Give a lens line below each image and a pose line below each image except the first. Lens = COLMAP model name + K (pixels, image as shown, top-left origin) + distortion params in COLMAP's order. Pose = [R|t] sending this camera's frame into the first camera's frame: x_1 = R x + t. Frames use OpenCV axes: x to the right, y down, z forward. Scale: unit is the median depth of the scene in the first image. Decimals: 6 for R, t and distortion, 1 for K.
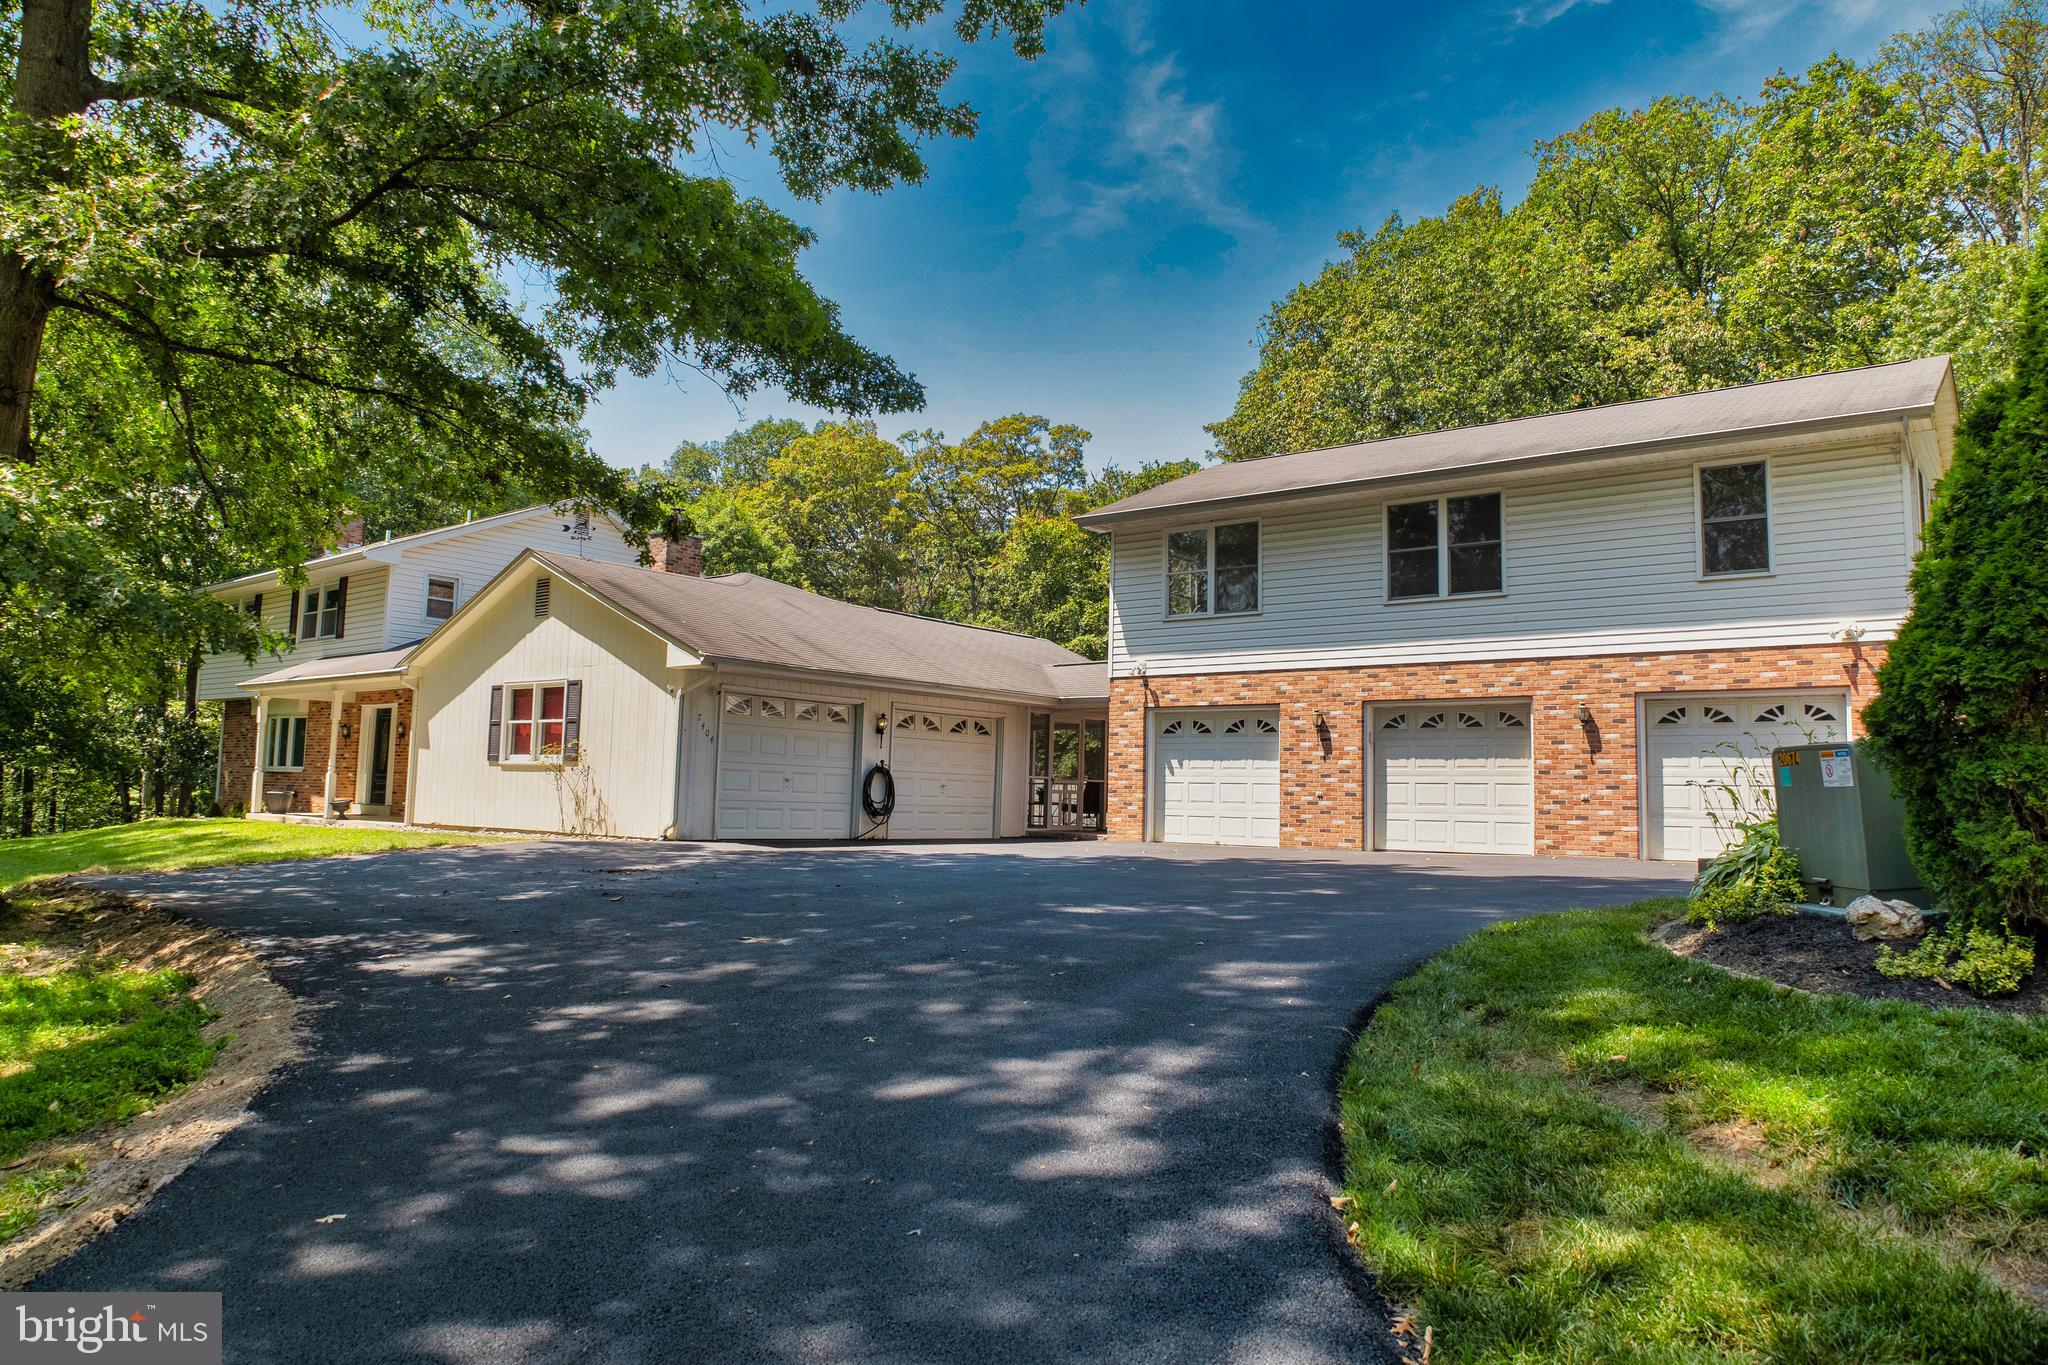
lens RADIAL K [[1356.2, 0, 1024.0], [0, 1356.2, 682.5], [0, 0, 1]] dist [-0.042962, -0.036250]
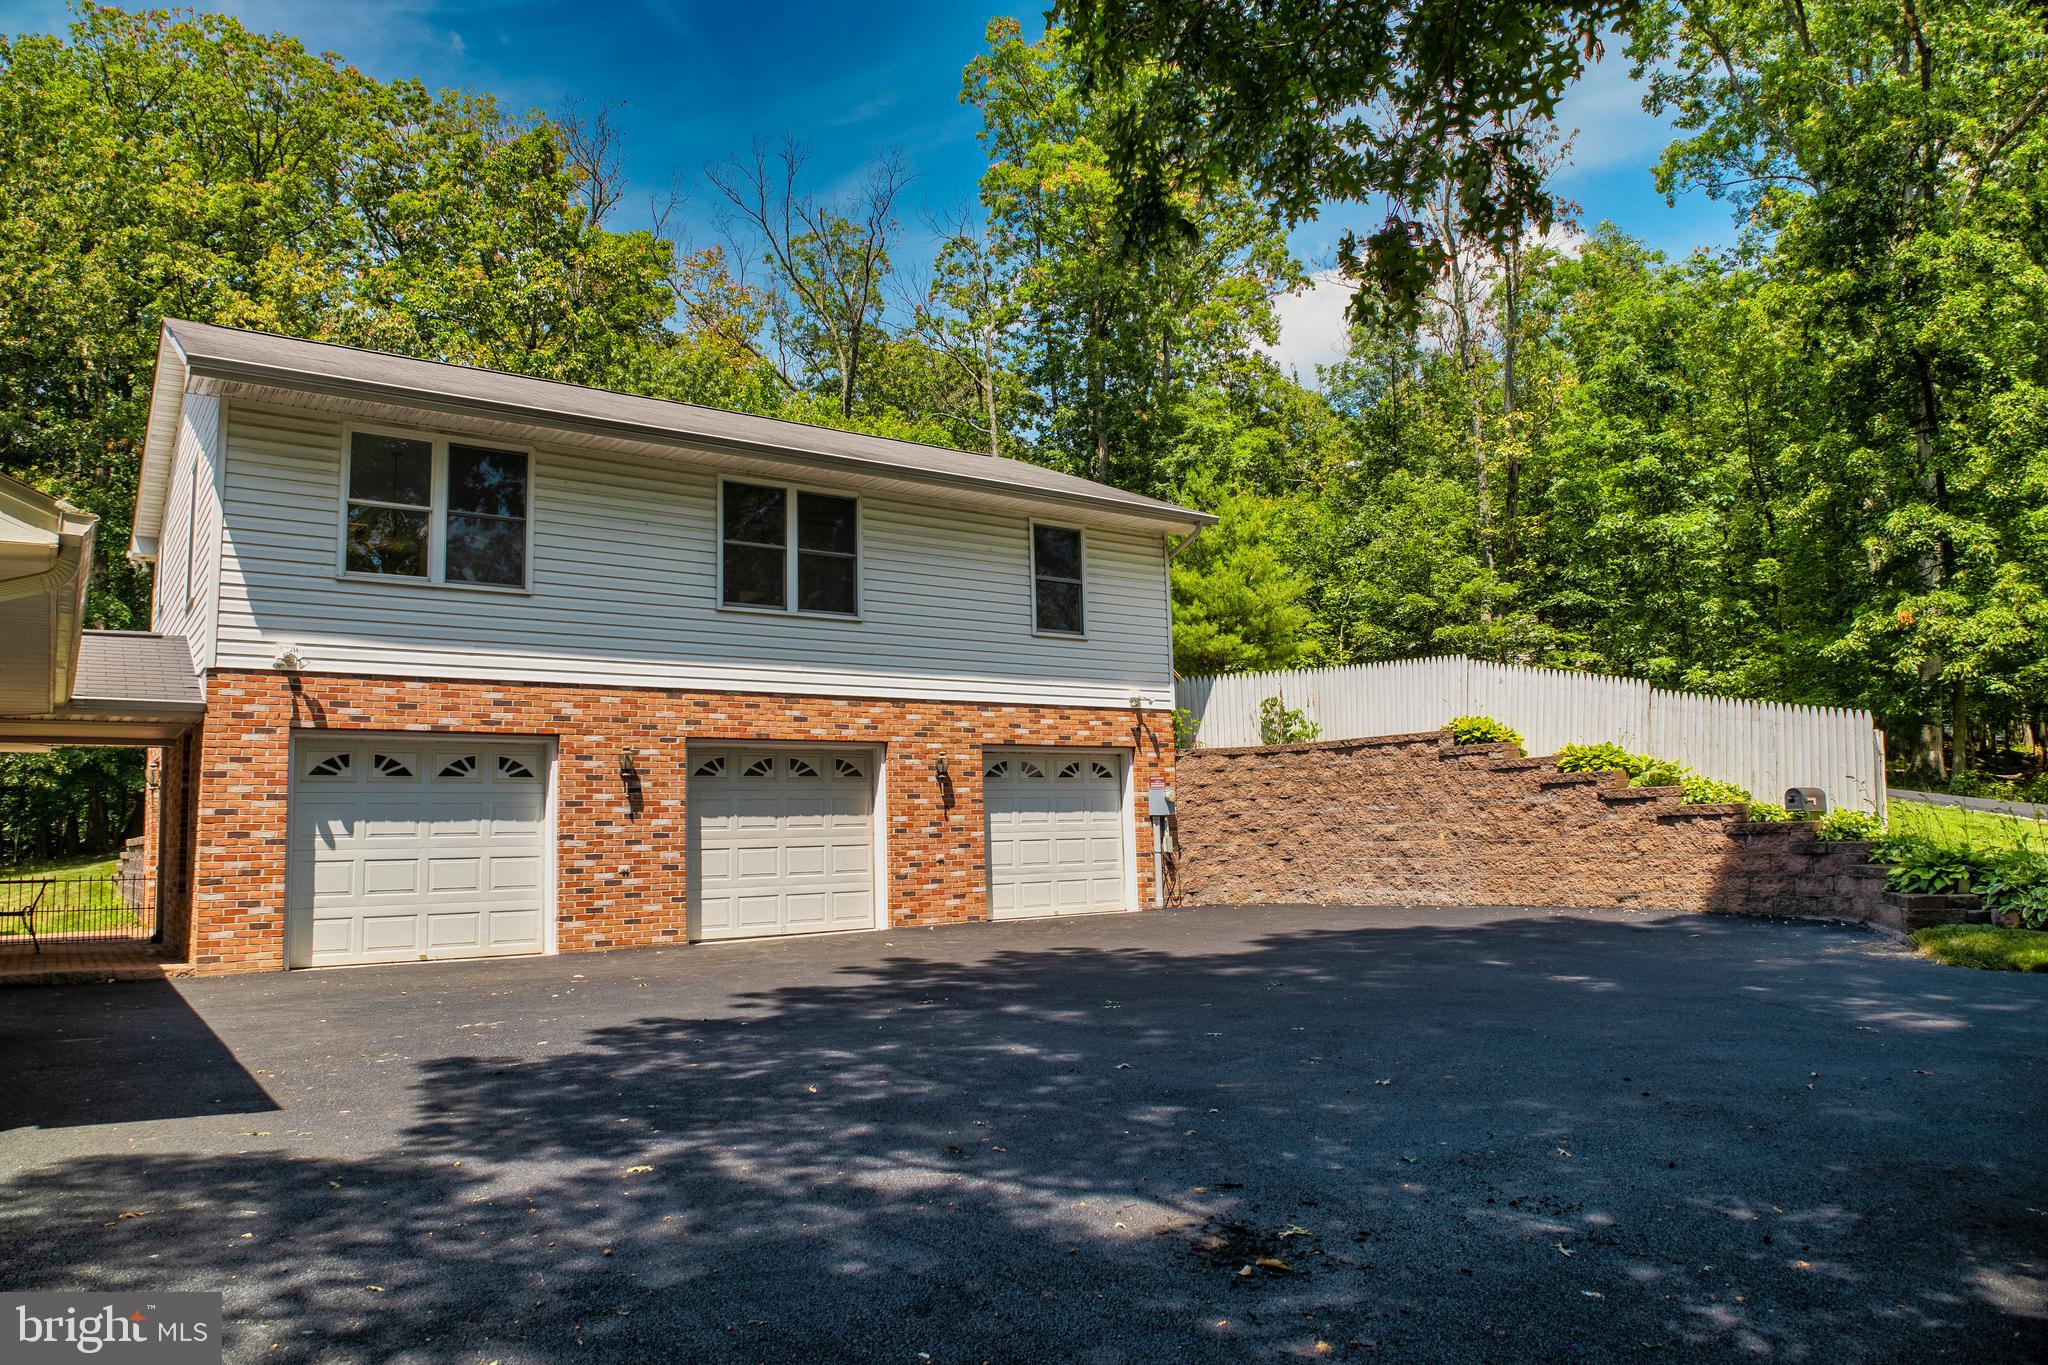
lens RADIAL K [[1356.2, 0, 1024.0], [0, 1356.2, 682.5], [0, 0, 1]] dist [-0.042962, -0.036250]
pose [[0.265021, 0.066741, 0.961930, -0.413580], [-0.062464, 0.996695, -0.051944, 0.010911], [-0.962217, -0.046320, 0.268313, 0.648166]]
